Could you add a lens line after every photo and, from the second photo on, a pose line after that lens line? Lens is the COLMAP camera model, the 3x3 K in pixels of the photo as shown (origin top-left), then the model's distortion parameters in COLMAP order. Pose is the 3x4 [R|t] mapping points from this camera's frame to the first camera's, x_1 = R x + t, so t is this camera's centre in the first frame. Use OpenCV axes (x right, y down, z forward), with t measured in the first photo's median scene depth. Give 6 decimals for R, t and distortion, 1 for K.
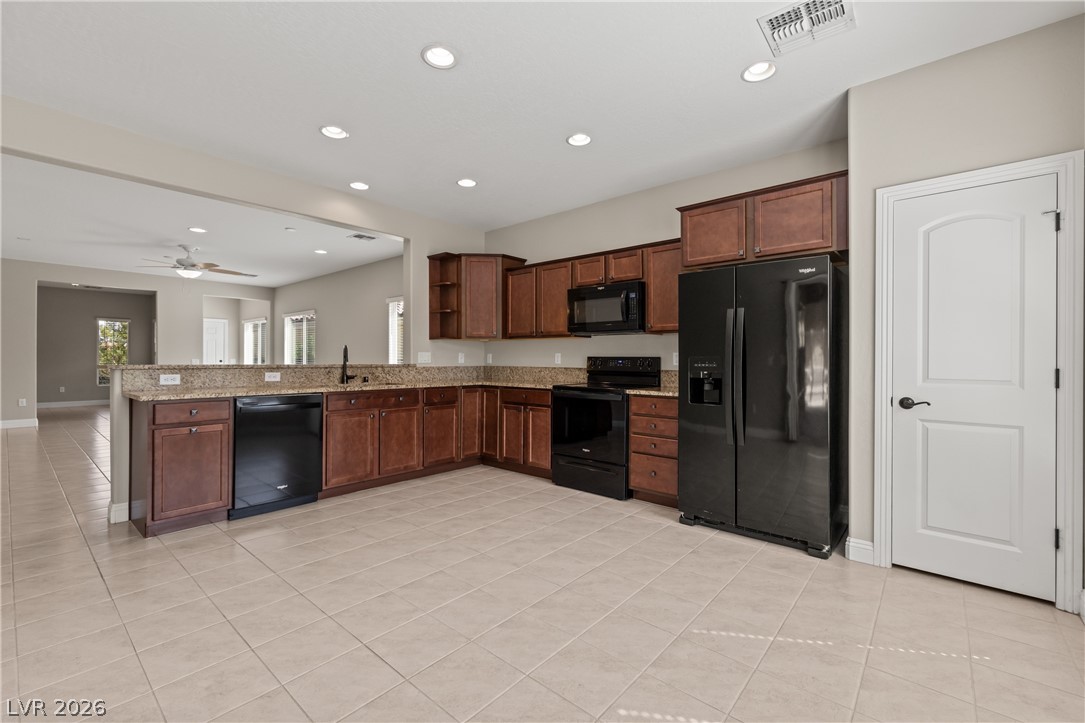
lens RADIAL K [[454.2, 0, 545.8], [0, 454.2, 359.8], [0, 0, 1]] dist [0.001254, -0.000121]
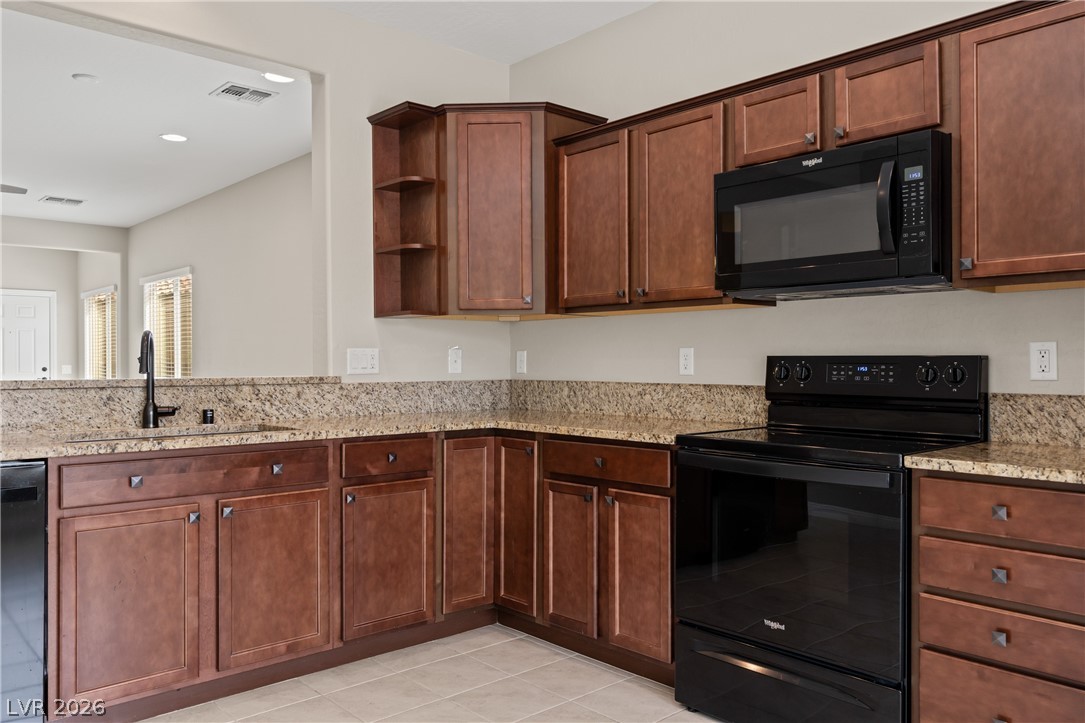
lens RADIAL K [[832.5, 0, 549.8], [0, 832.5, 360.6], [0, 0, 1]] dist [0.008291, 0.004019]
pose [[0.992189, -0.005964, -0.124599, -0.001408], [0.005710, 0.999981, -0.002396, -0.002639], [0.124611, 0.001665, 0.992204, 0.299747]]
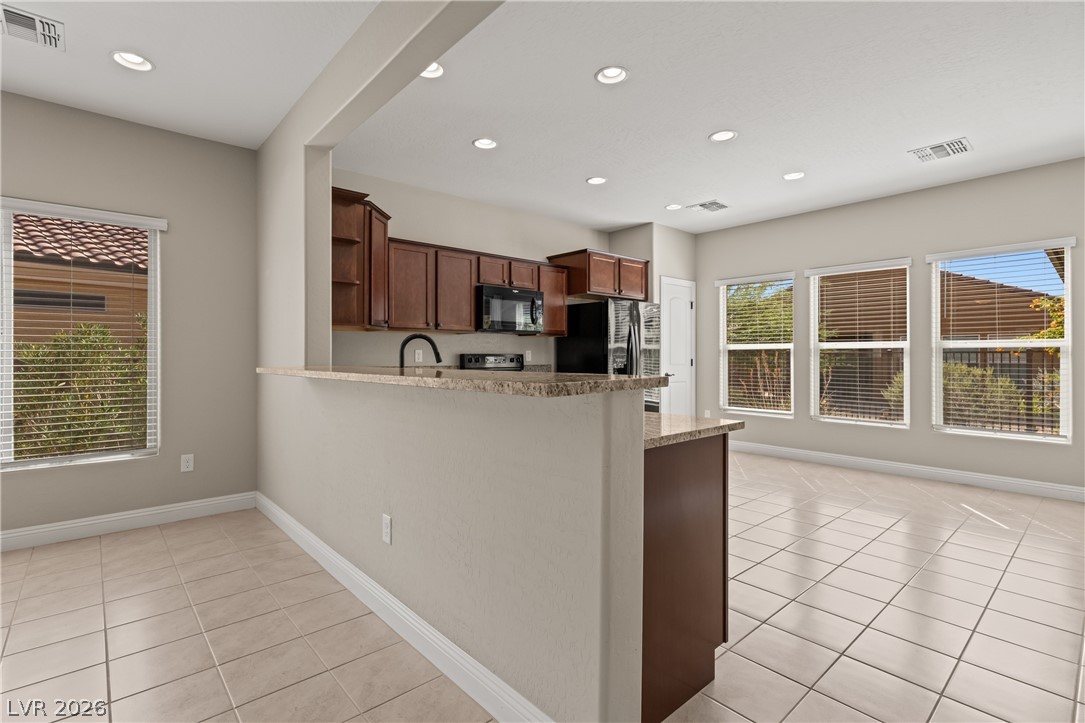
lens RADIAL K [[512.6, 0, 540.9], [0, 512.6, 357.8], [0, 0, 1]] dist [-0.000212, -0.000005]
pose [[0.146436, -0.004803, 0.989208, -0.999662], [0.004726, 0.999980, 0.004156, -0.002551], [-0.989209, 0.004066, 0.146456, 0.698616]]
